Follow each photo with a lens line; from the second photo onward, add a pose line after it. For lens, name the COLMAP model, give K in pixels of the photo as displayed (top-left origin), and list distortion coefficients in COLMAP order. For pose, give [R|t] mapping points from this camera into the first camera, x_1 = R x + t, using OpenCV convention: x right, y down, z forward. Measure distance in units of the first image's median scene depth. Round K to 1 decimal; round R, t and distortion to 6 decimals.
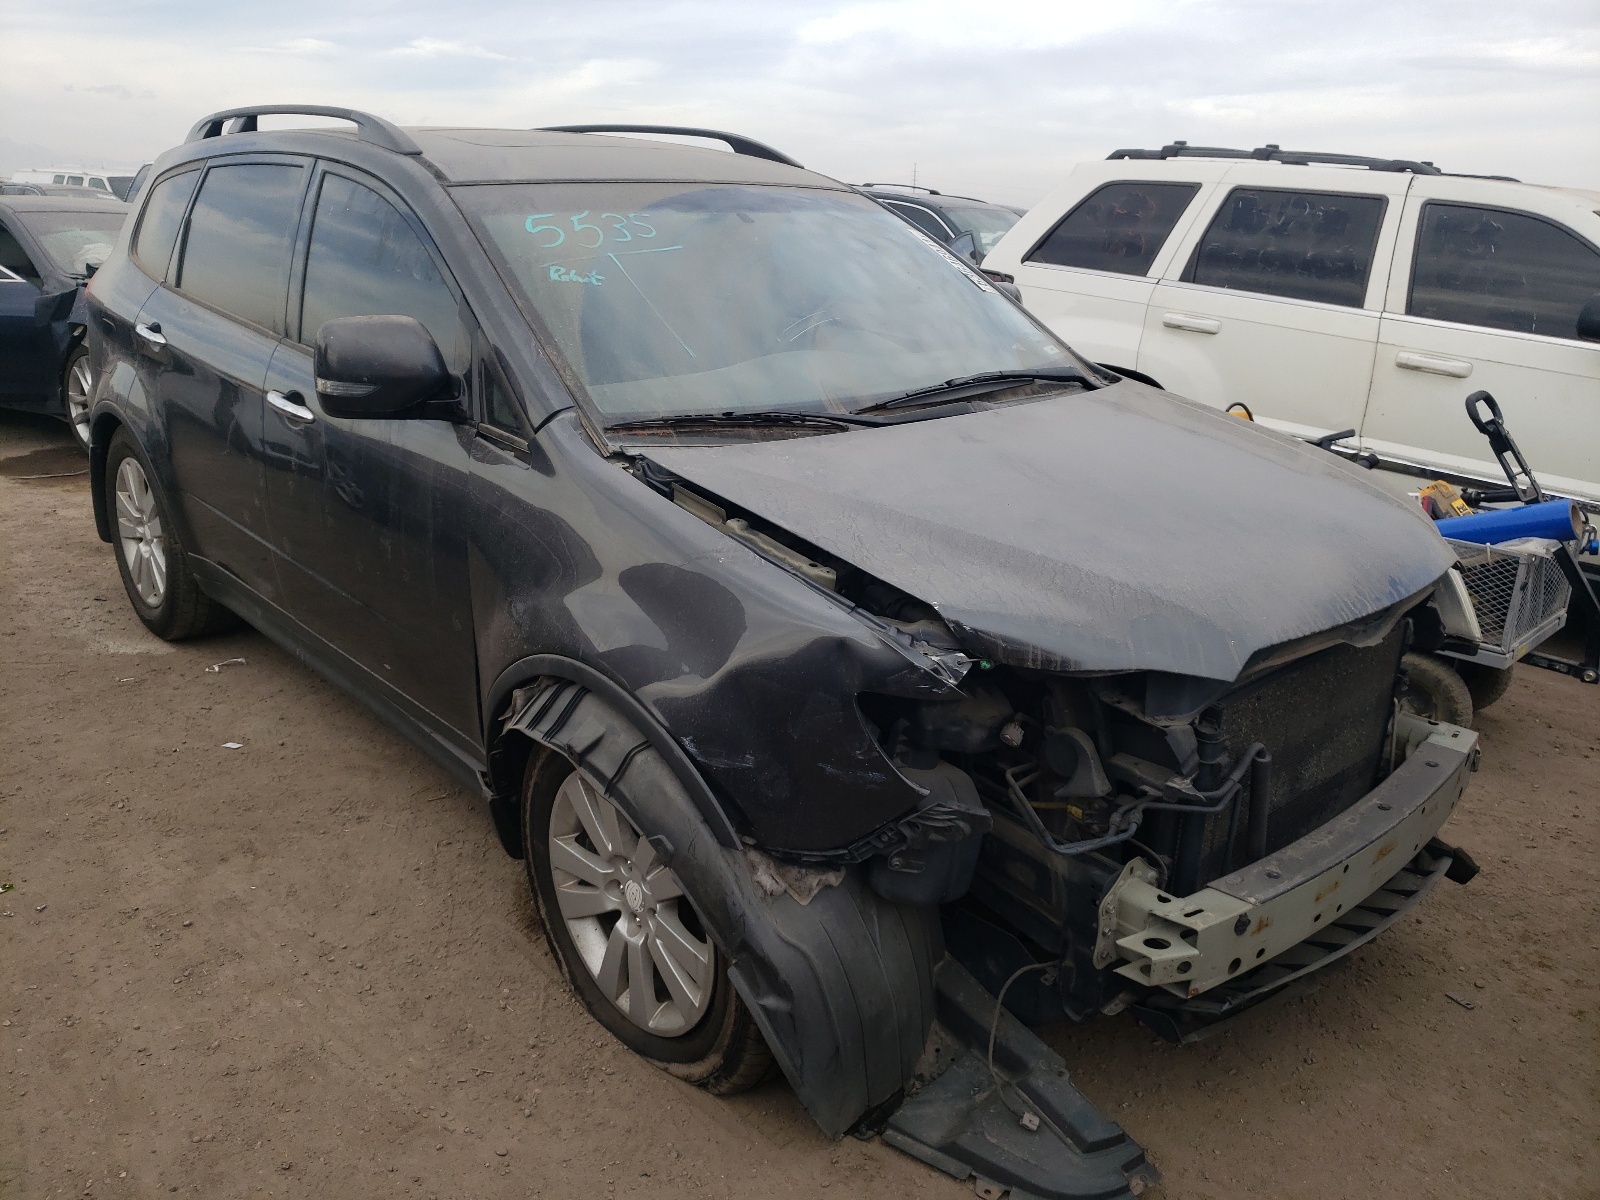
lens RADIAL K [[1231.1, 0, 800.0], [0, 1231.1, 600.0], [0, 0, 1]] dist [0.093491, -0.169632]
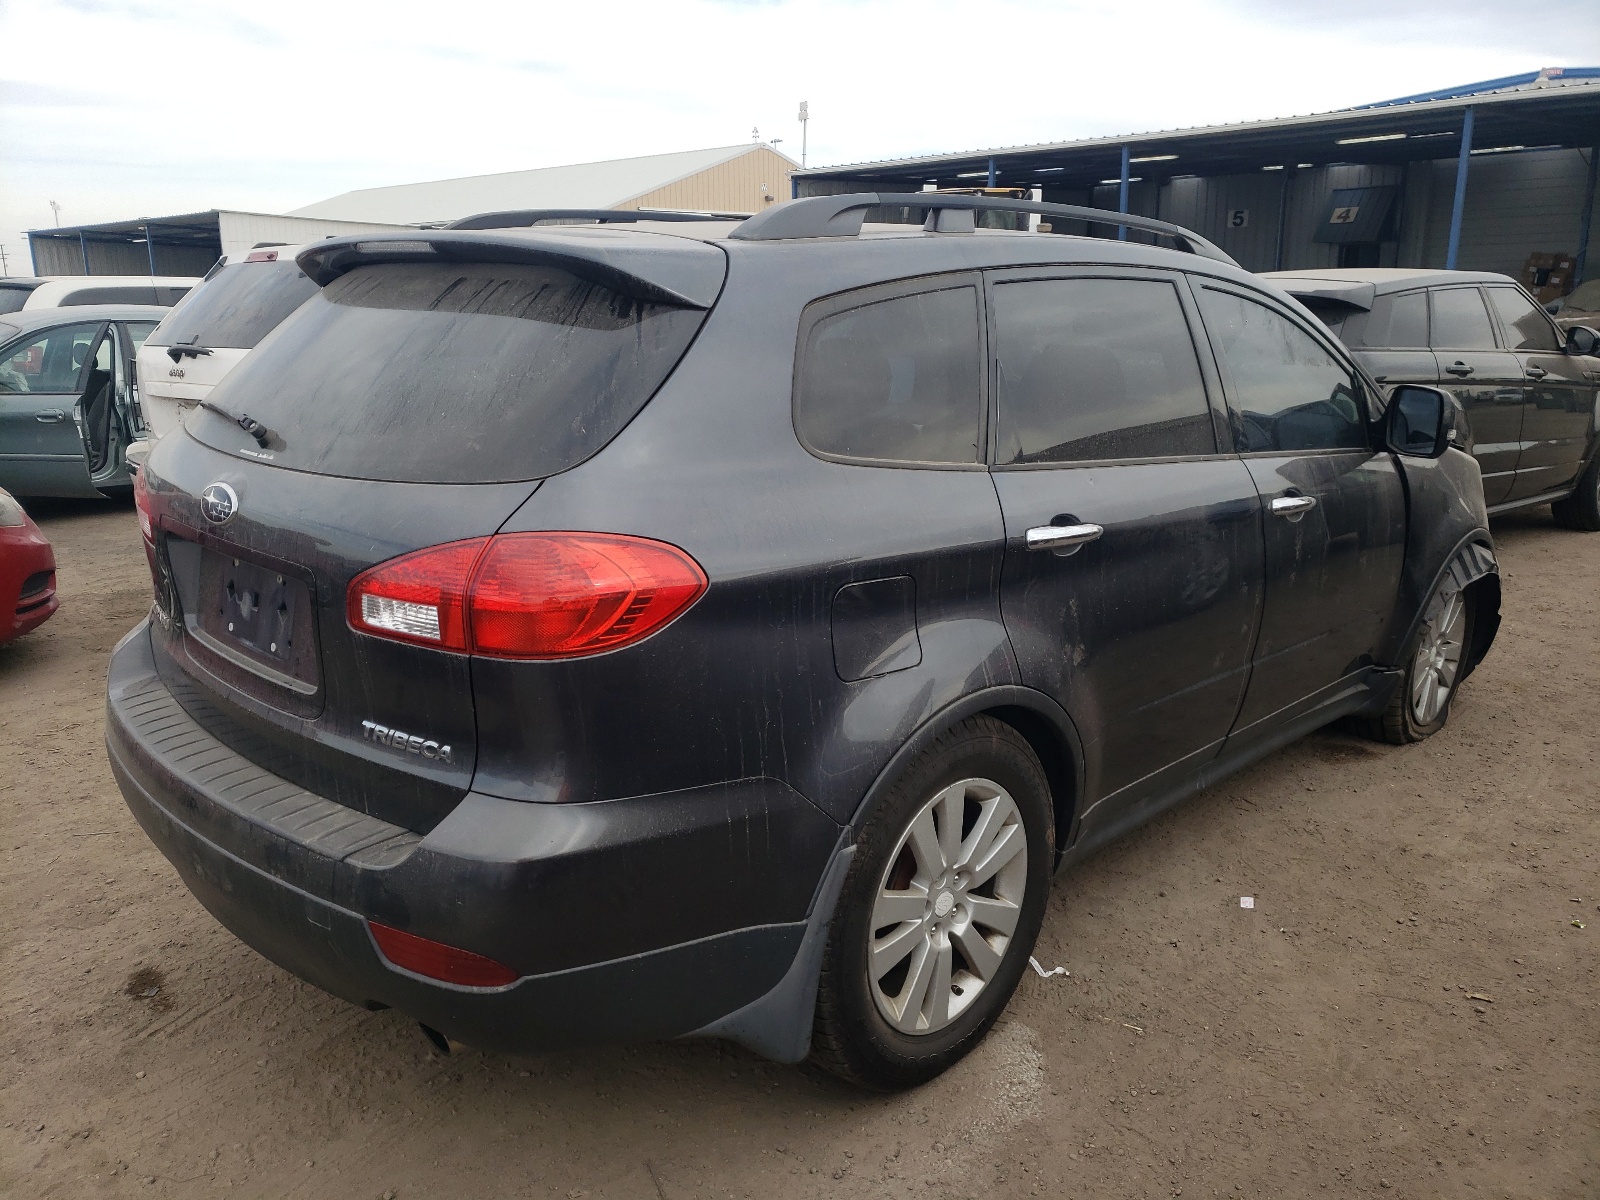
lens RADIAL K [[1231.1, 0, 800.0], [0, 1231.1, 600.0], [0, 0, 1]] dist [0.093491, -0.169632]
pose [[-0.056735, -0.263802, 0.962907, -2.116169], [0.303863, 0.914143, 0.268346, -0.728920], [-0.951025, 0.307817, 0.028296, 2.039445]]
